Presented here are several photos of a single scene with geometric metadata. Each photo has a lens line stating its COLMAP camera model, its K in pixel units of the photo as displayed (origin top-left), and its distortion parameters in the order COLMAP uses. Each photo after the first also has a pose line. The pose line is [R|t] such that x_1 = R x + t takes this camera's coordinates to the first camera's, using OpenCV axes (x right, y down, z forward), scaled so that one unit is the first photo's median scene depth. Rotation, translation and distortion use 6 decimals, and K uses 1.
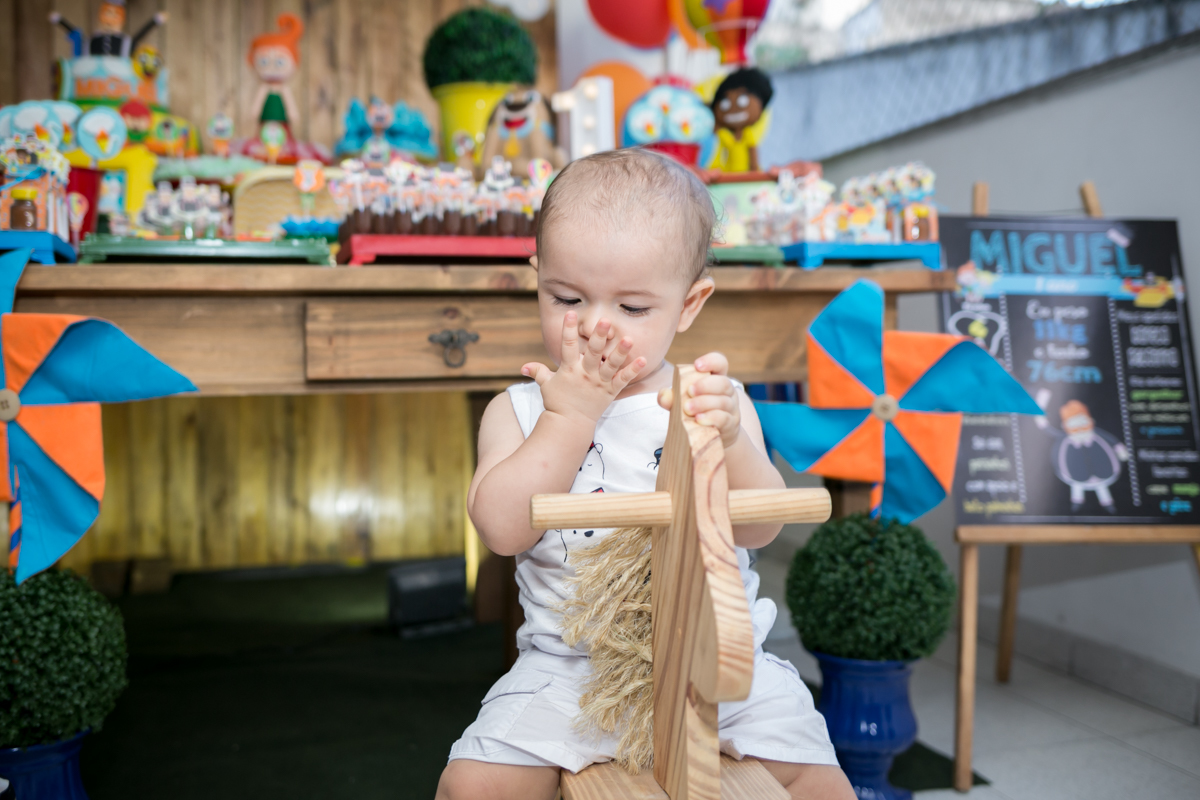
lens RADIAL K [[1241.8, 0, 600.0], [0, 1241.8, 400.0], [0, 0, 1]] dist [0.008575, 0.009228]
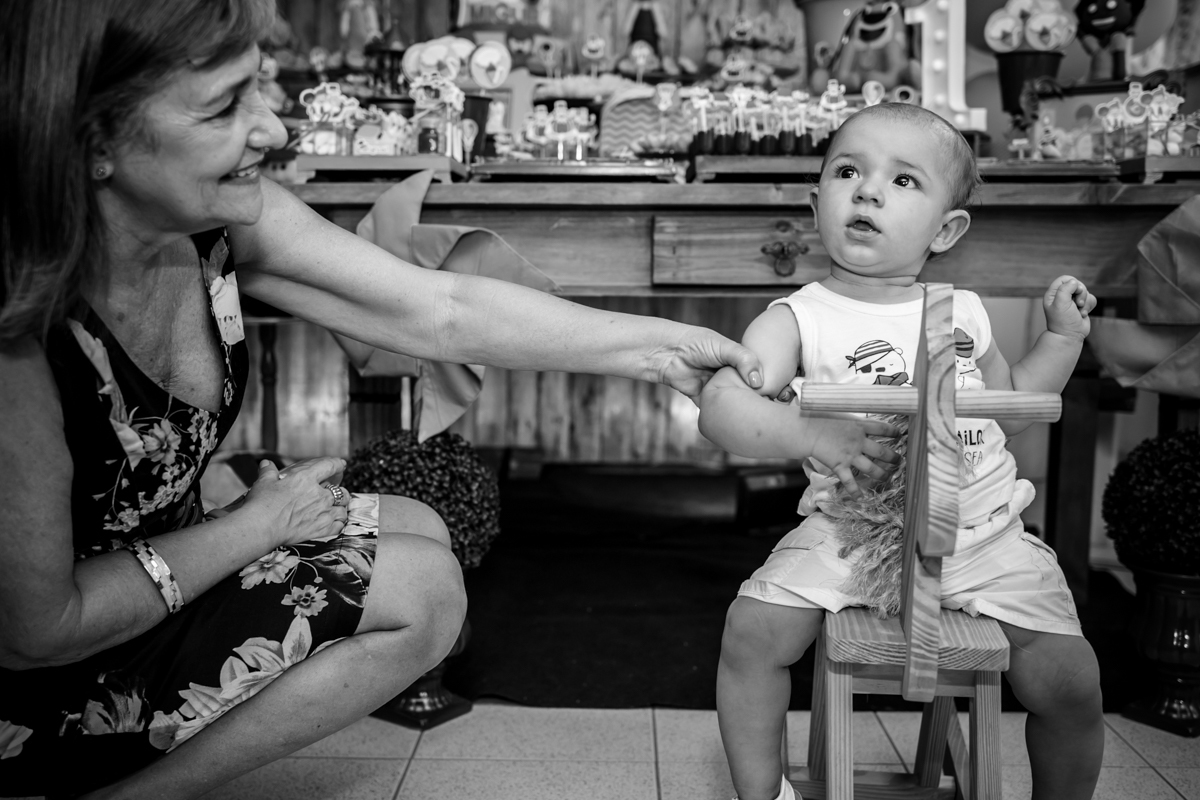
lens RADIAL K [[1243.2, 0, 600.0], [0, 1243.2, 400.0], [0, 0, 1]] dist [0.038970, 0.009103]
pose [[0.957920, 0.050041, -0.282638, 0.045323], [-0.029266, 0.996581, 0.077258, 0.002643], [0.285538, -0.065736, 0.956110, -0.111504]]
